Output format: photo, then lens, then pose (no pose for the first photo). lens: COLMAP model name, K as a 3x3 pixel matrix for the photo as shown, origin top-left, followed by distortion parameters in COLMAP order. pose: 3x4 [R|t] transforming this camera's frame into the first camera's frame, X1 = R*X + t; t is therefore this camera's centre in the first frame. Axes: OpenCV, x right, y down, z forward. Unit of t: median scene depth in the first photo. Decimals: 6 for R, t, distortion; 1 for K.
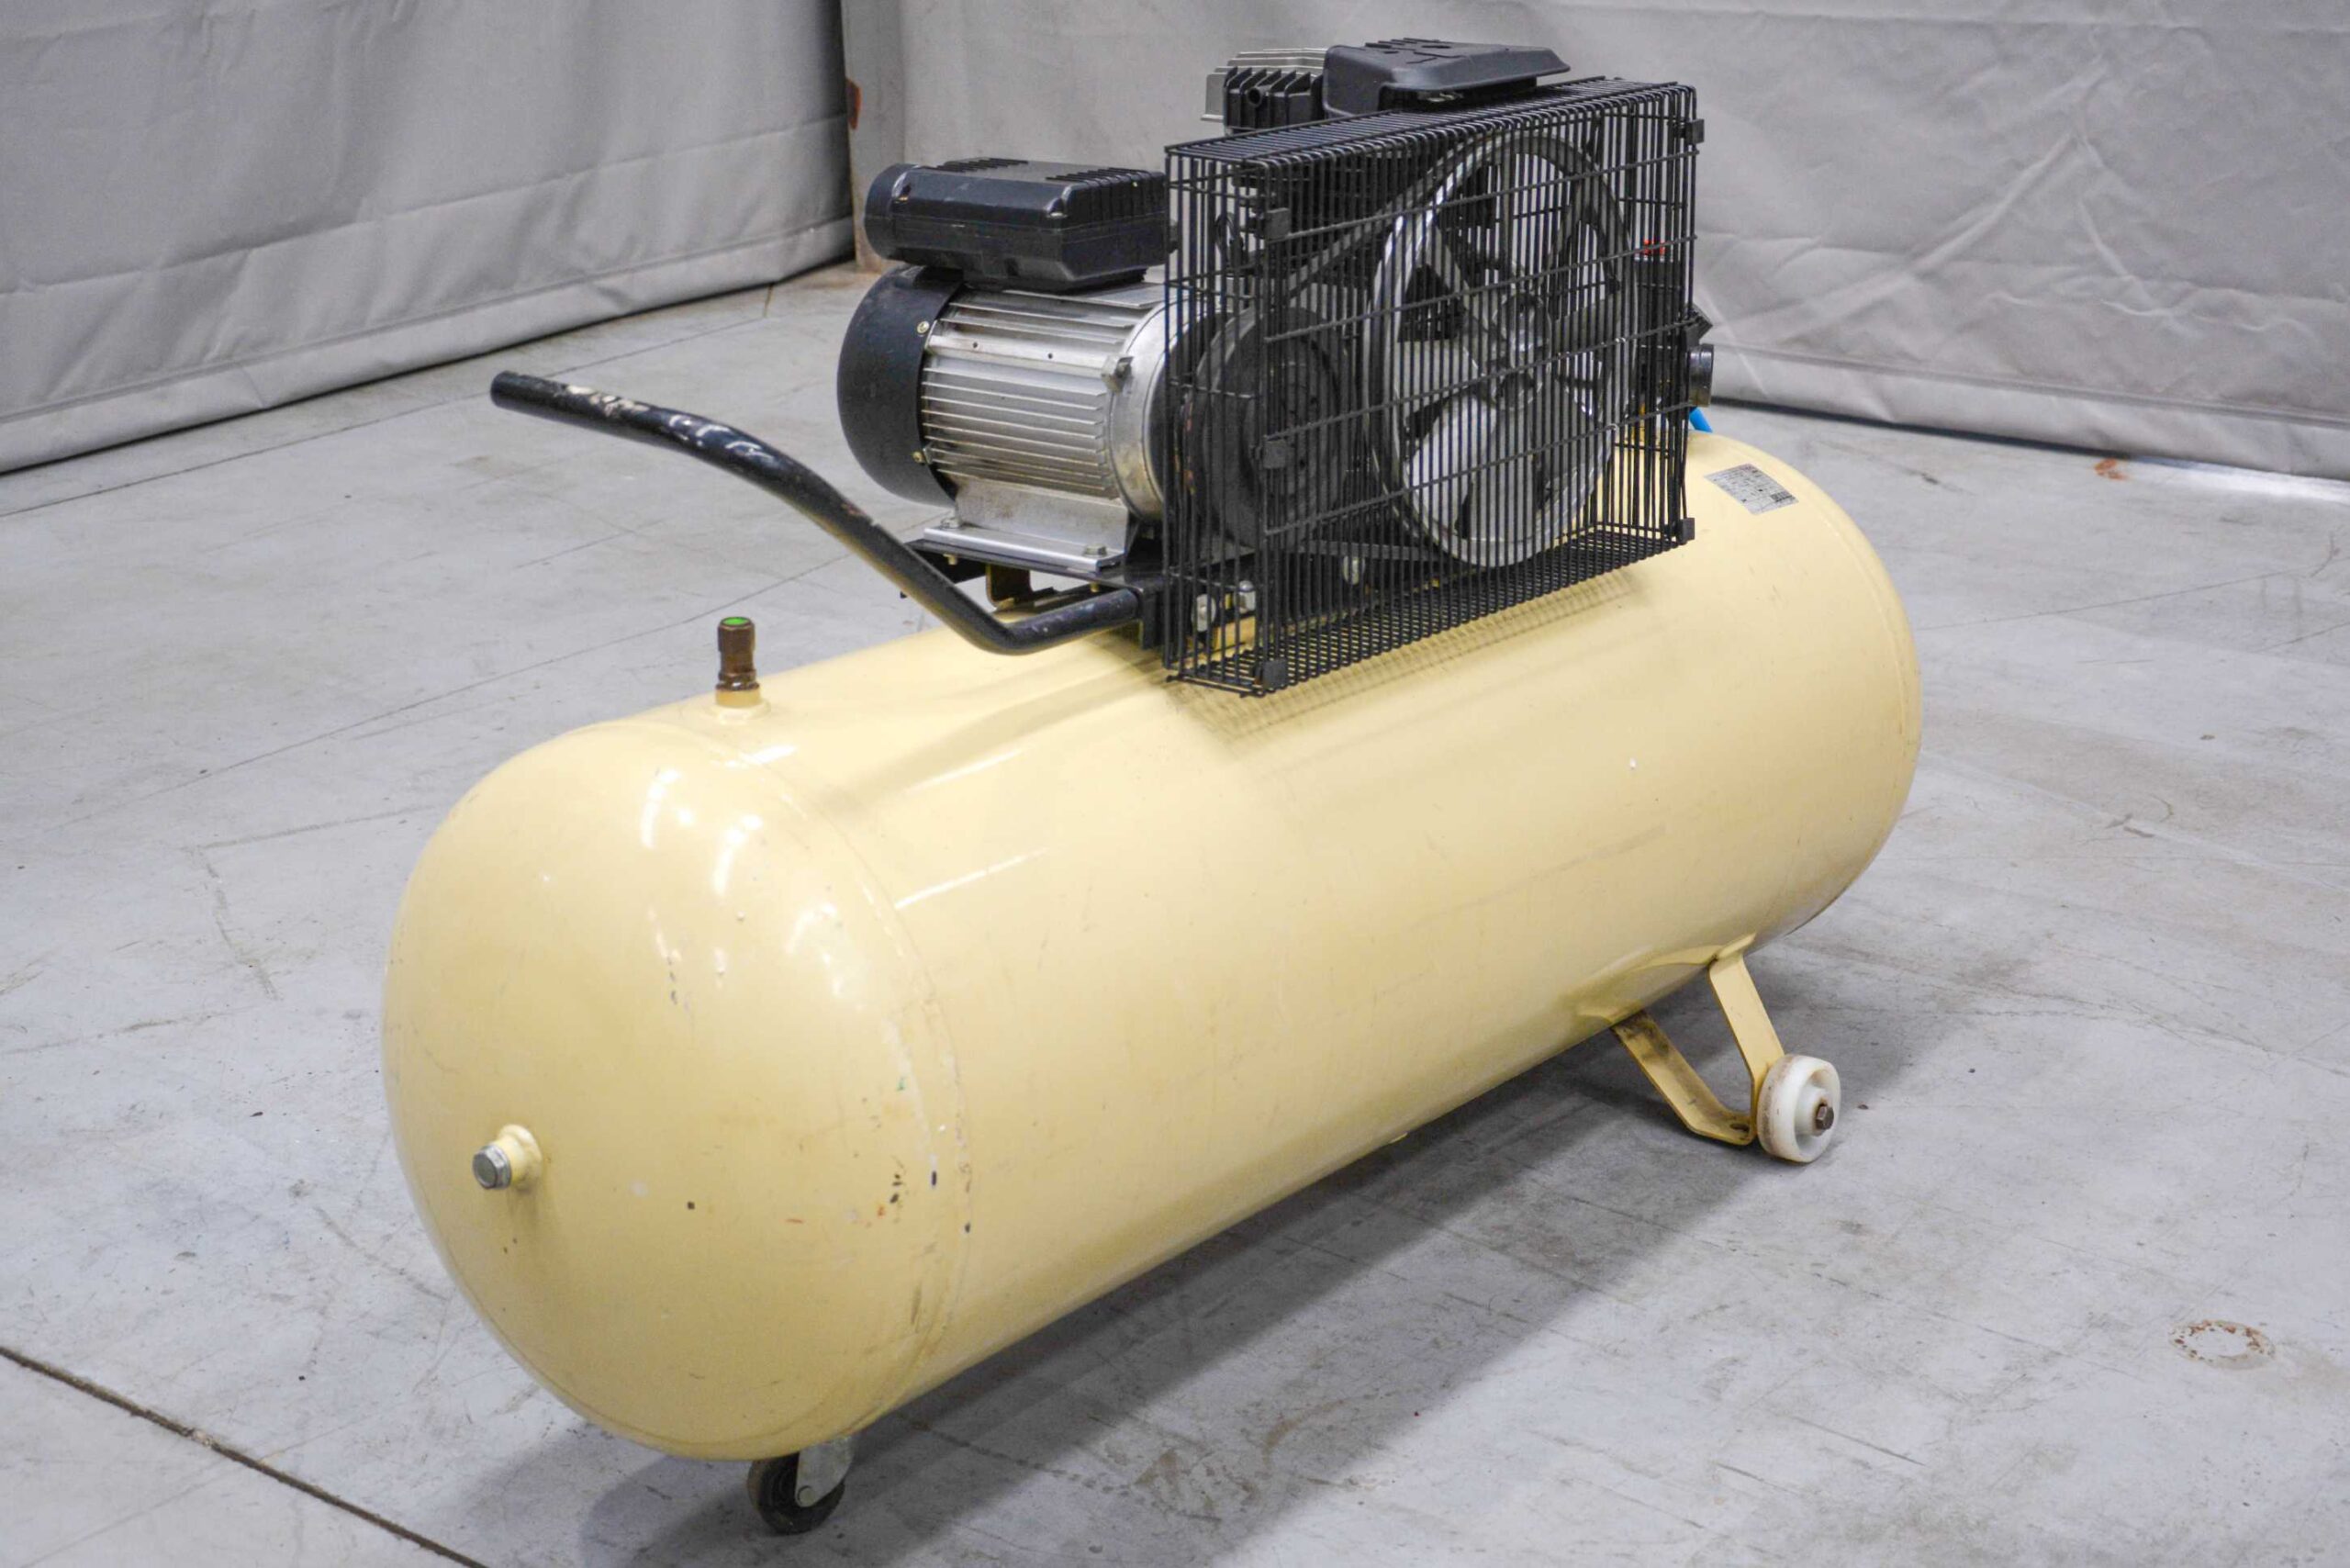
lens RADIAL K [[3443.4, 0, 1175.0], [0, 3443.4, 784.0], [0, 0, 1]] dist [0.079280, 0.072039]
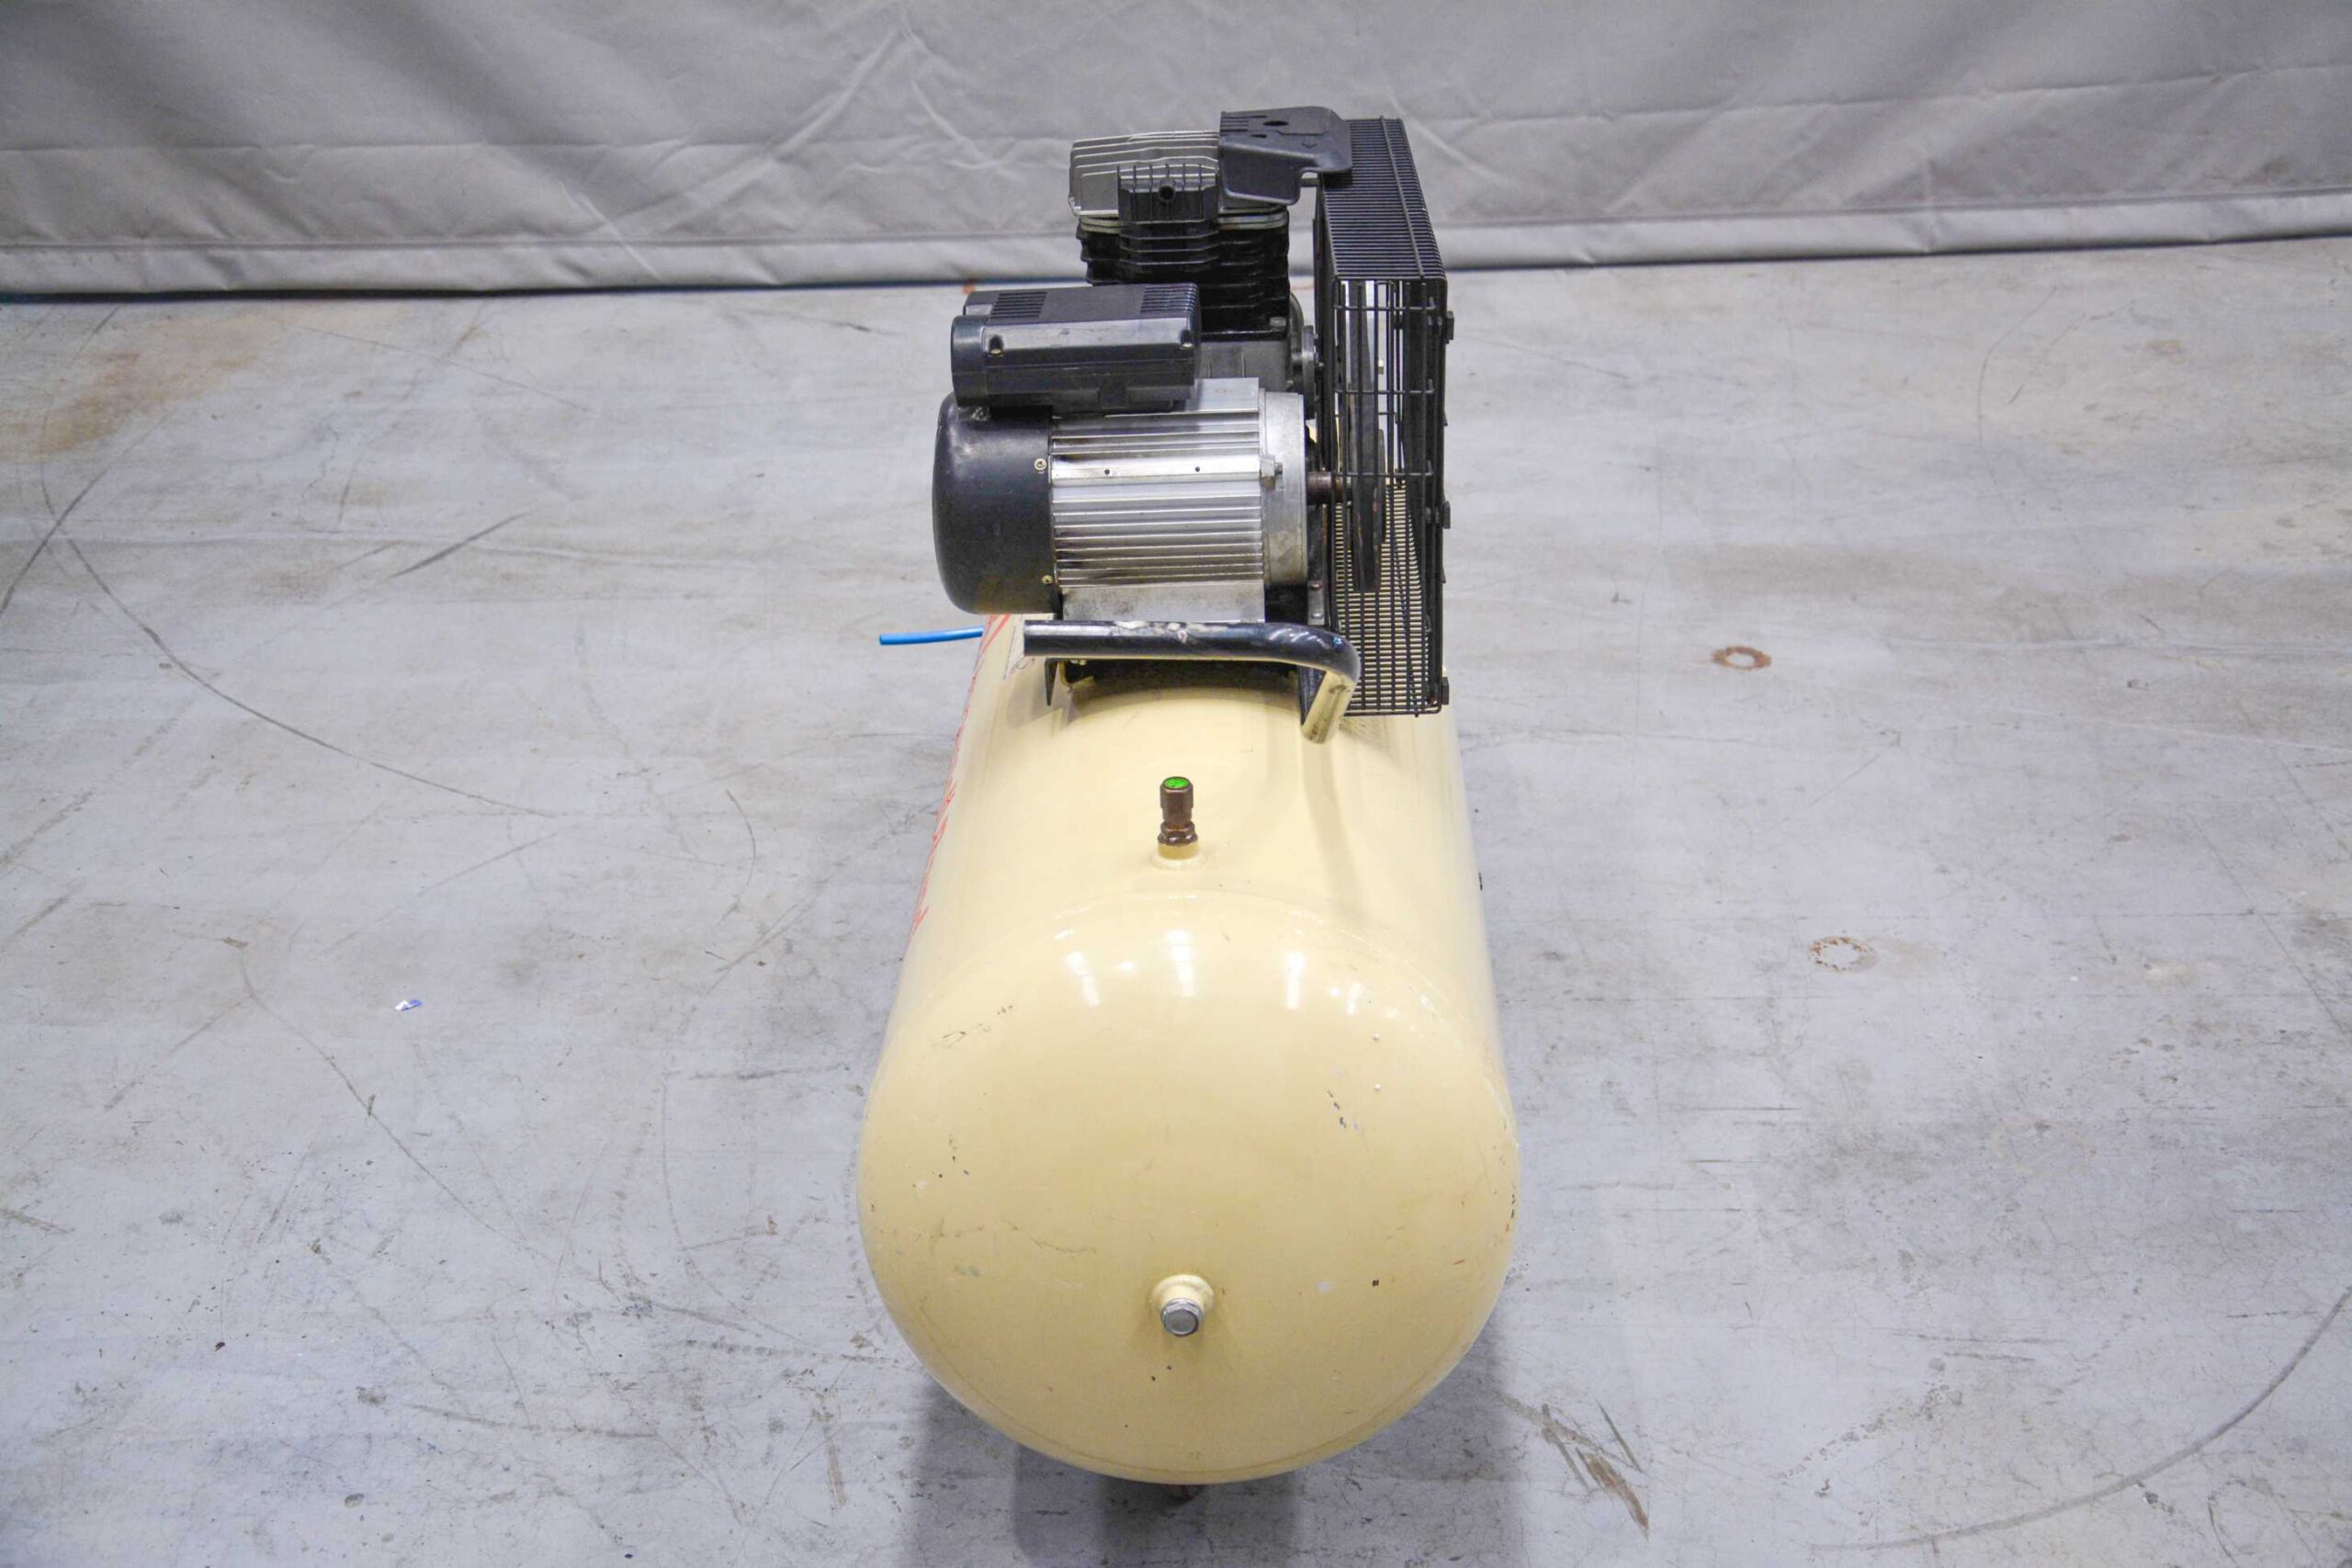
lens RADIAL K [[2739.0, 0, 1173.0], [0, 2739.0, 922.2], [0, 0, 1]] dist [0.006177, 0.289637]
pose [[0.788465, -0.311520, 0.530357, -0.276751], [0.213556, 0.947266, 0.238916, -0.097862], [-0.576817, -0.075116, 0.813413, 0.127180]]
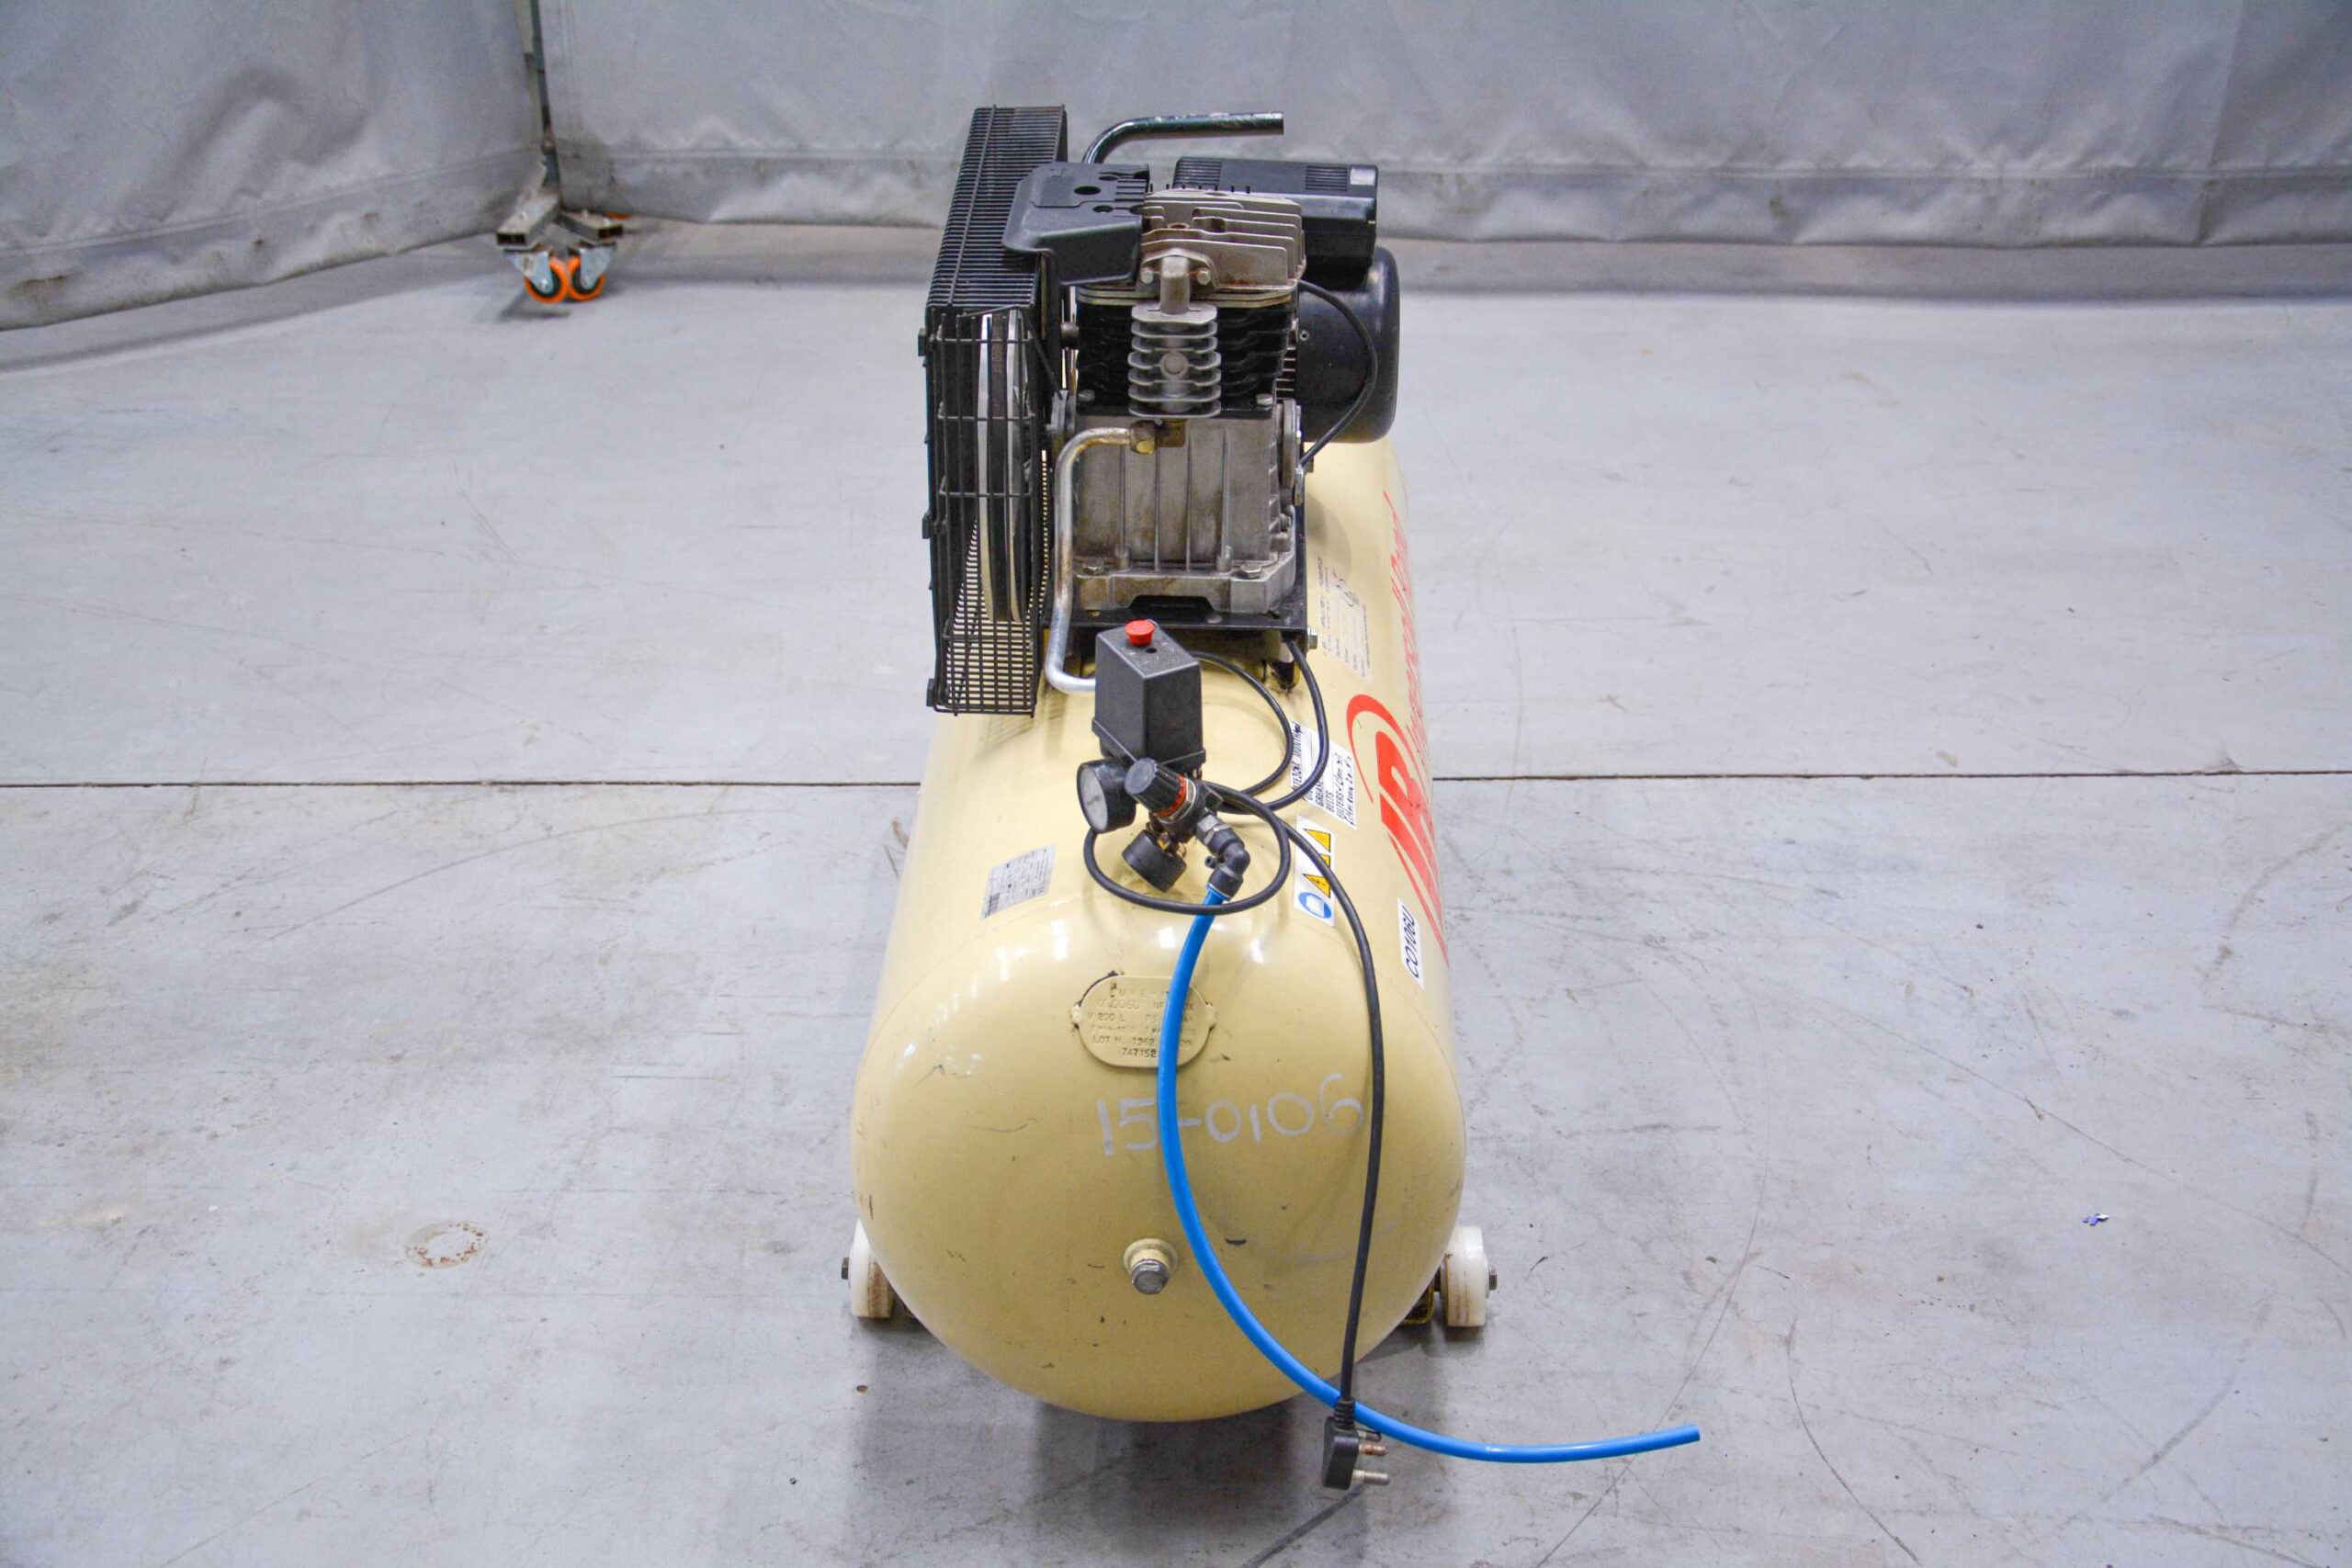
lens RADIAL K [[2818.3, 0, 1205.1], [0, 2818.3, 781.0], [0, 0, 1]] dist [0.074295, 0.022136]
pose [[-0.782405, 0.306168, -0.542314, 0.315763], [-0.192335, 0.709445, 0.678008, -0.372996], [0.592326, 0.634782, -0.496187, 0.836446]]
